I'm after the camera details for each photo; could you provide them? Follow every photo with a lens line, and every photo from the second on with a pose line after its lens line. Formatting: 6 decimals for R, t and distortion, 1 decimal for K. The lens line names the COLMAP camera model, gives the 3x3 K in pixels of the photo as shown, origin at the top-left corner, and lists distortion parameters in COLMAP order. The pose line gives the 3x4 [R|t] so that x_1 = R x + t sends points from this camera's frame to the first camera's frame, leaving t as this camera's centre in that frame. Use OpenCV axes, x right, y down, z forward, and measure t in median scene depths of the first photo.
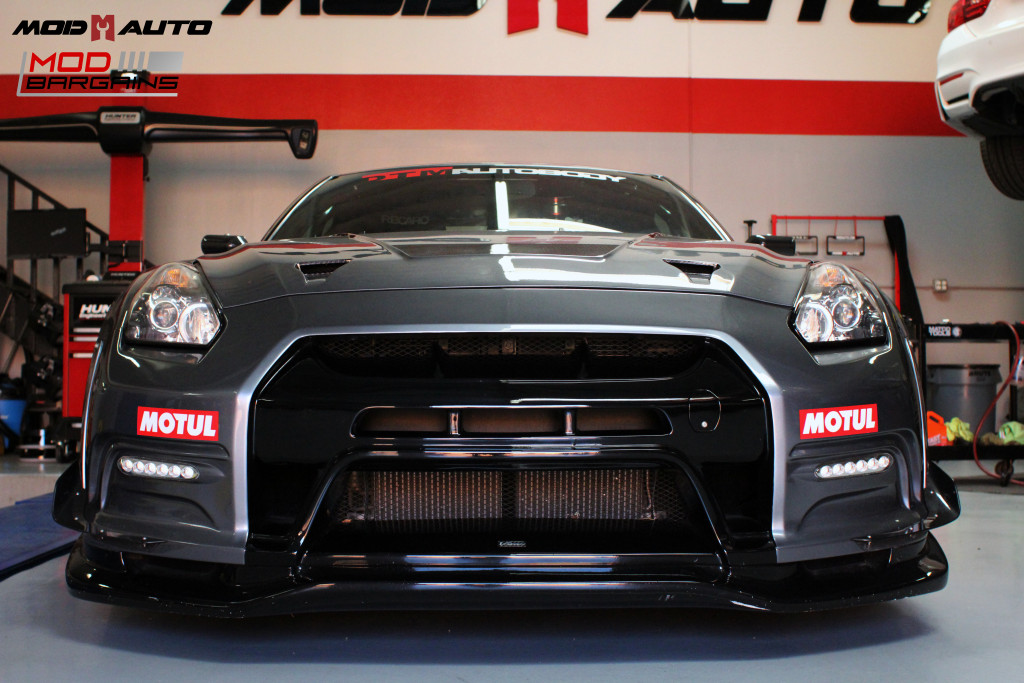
lens RADIAL K [[1312.4, 0, 511.1], [0, 1312.4, 348.3], [0, 0, 1]] dist [-0.057821, 0.000000]
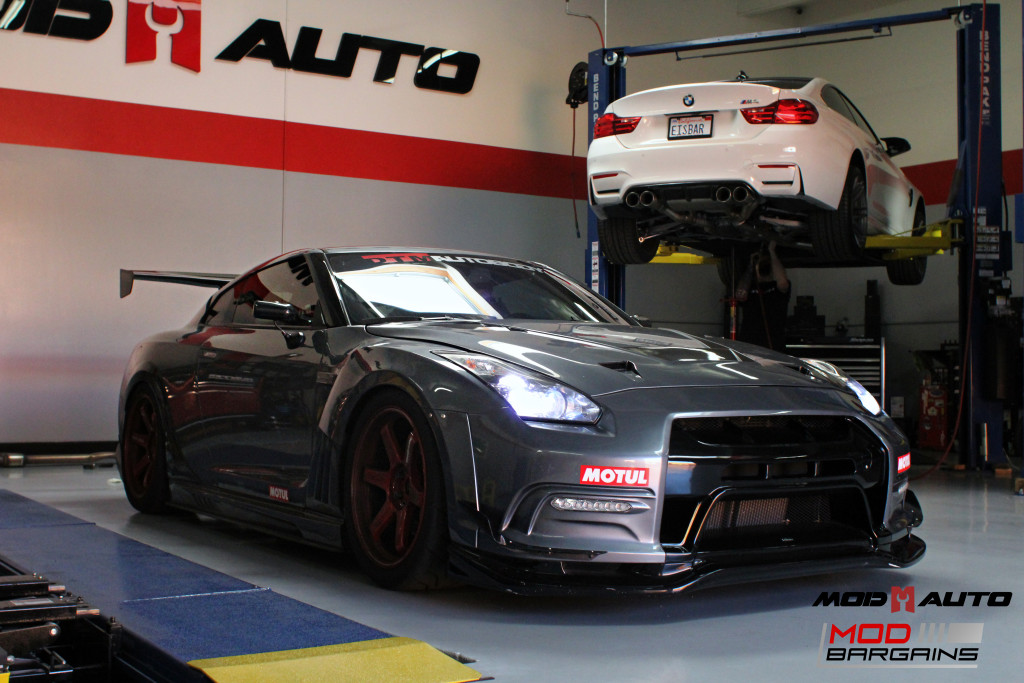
lens RADIAL K [[1312.4, 0, 514.8], [0, 1312.4, 341.0], [0, 0, 1]] dist [-0.057821, 0.000000]
pose [[0.858738, 0.020191, 0.512017, -0.439737], [-0.023279, 0.999729, -0.000380, -0.037929], [-0.511886, -0.011593, 0.858975, -0.107580]]
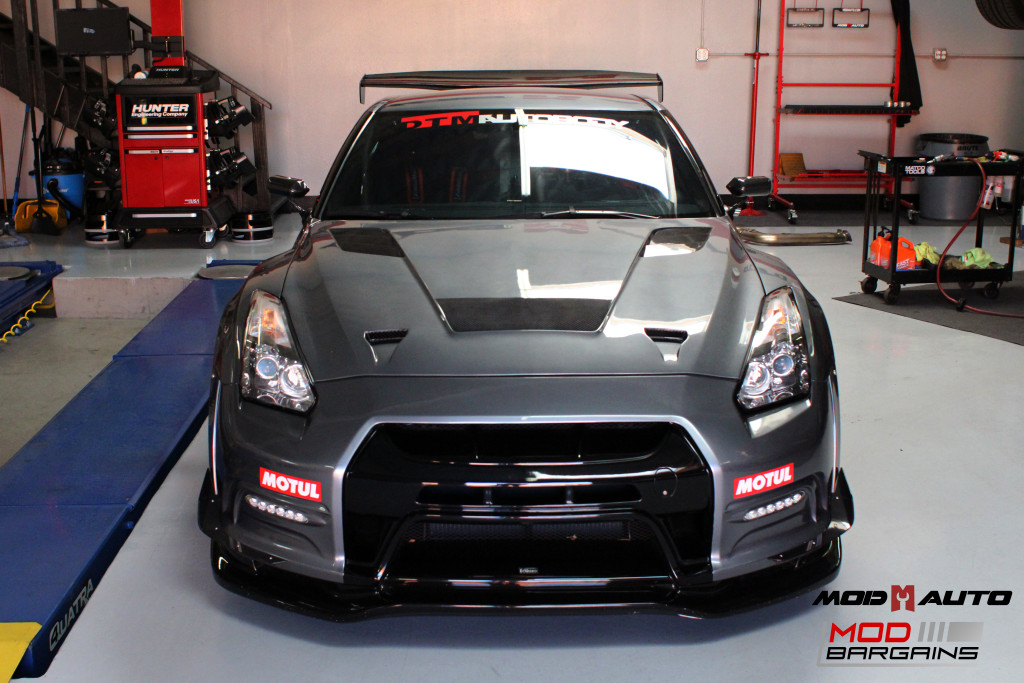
lens RADIAL K [[1312.4, 0, 511.9], [0, 1312.4, 335.9], [0, 0, 1]] dist [-0.057821, 0.000000]
pose [[0.999908, 0.003796, -0.013015, 0.000143], [-0.000215, 0.964333, 0.264690, -0.176869], [0.013556, -0.264663, 0.964246, -0.117439]]
